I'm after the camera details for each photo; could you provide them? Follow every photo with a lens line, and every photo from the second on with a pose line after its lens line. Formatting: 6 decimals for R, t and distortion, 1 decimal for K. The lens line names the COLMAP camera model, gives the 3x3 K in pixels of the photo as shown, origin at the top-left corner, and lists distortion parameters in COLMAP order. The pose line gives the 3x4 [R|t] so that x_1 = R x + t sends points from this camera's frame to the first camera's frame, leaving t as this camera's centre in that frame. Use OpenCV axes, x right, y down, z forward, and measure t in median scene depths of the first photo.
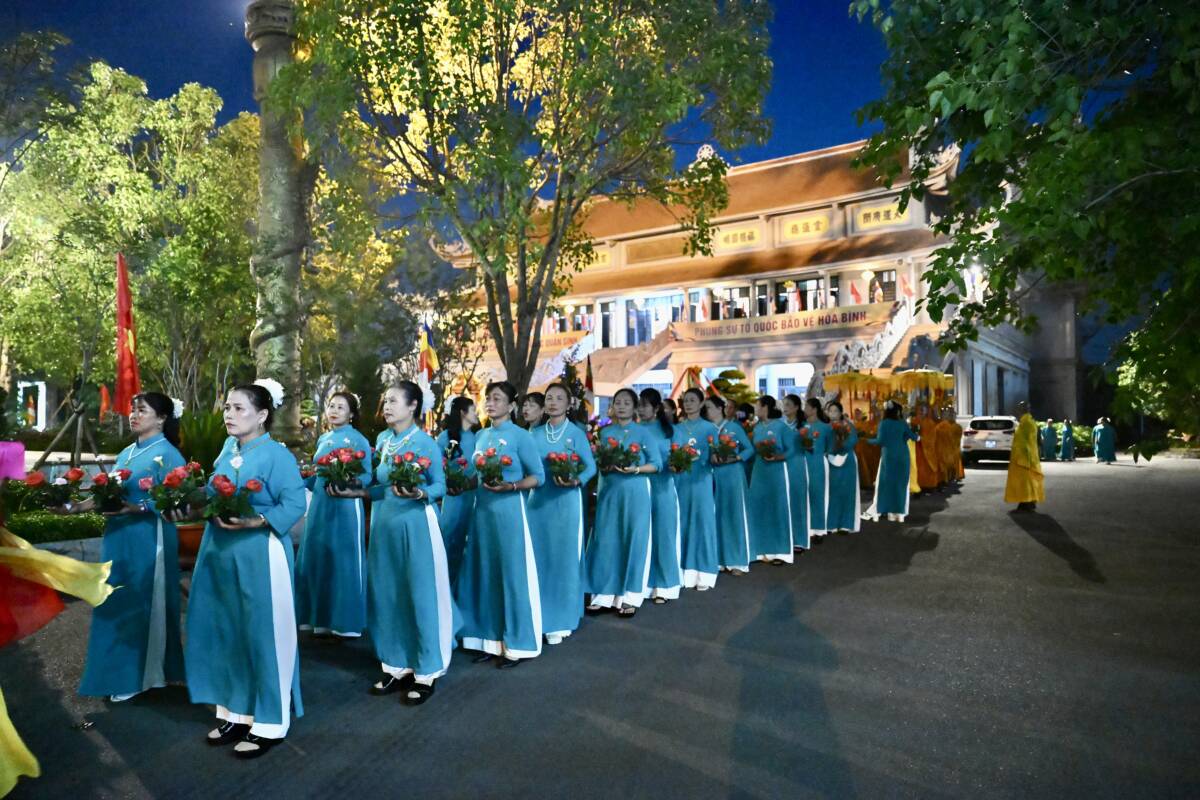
lens RADIAL K [[831.8, 0, 598.9], [0, 831.8, 401.1], [0, 0, 1]] dist [0.022182, -0.019235]
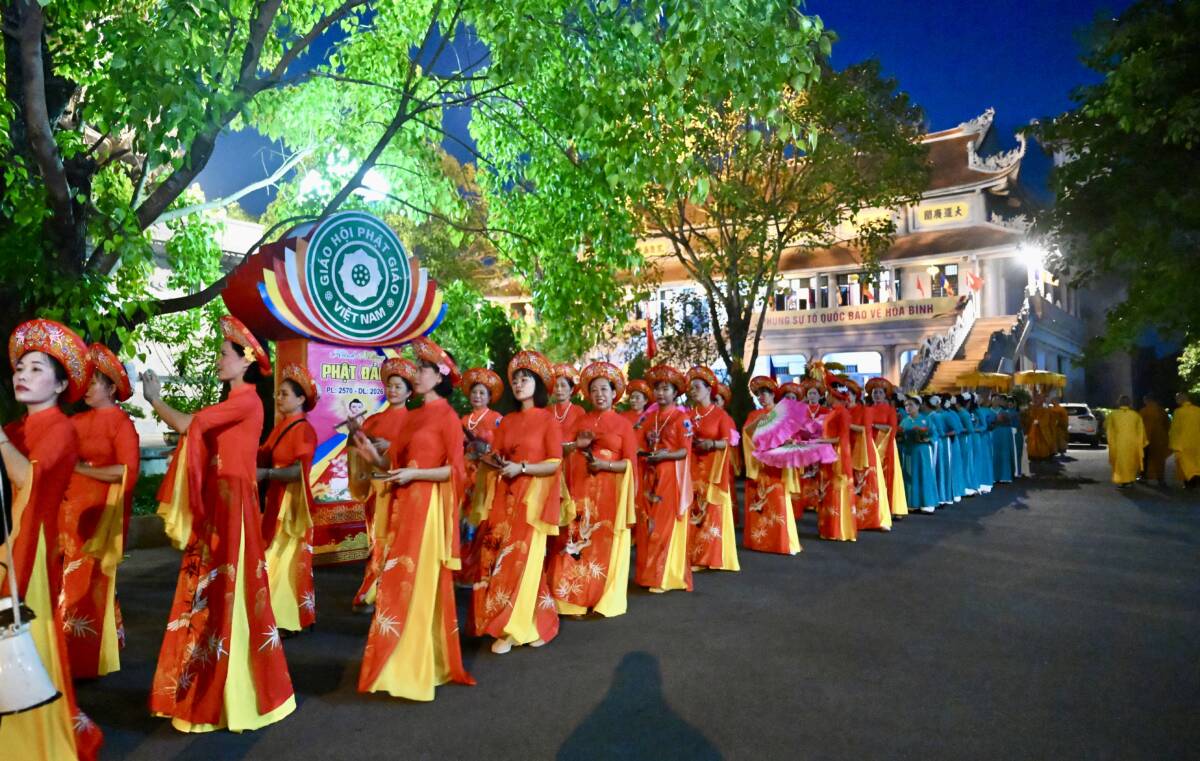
lens RADIAL K [[936.8, 0, 496.8], [0, 936.8, 355.3], [0, 0, 1]] dist [0.006252, -0.003328]
pose [[0.998247, 0.002195, -0.059144, -0.165675], [-0.003710, 0.999667, -0.025524, -0.008788], [0.059069, 0.025699, 0.997923, -0.234054]]
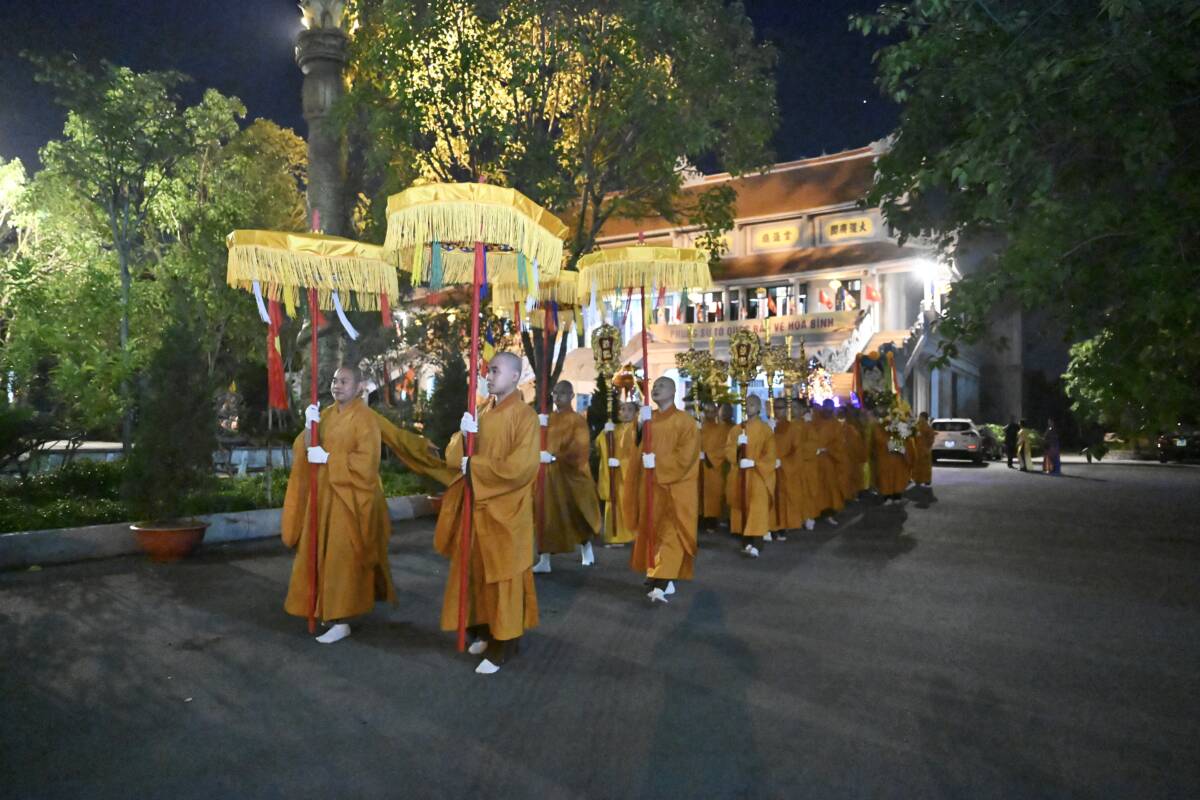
lens RADIAL K [[831.8, 0, 599.4], [0, 831.8, 401.2], [0, 0, 1]] dist [0.022182, -0.019235]
pose [[0.998231, 0.014399, 0.057679, -0.036057], [-0.014633, 0.999886, 0.003645, -0.001489], [-0.057620, -0.004483, 0.998329, -0.042651]]
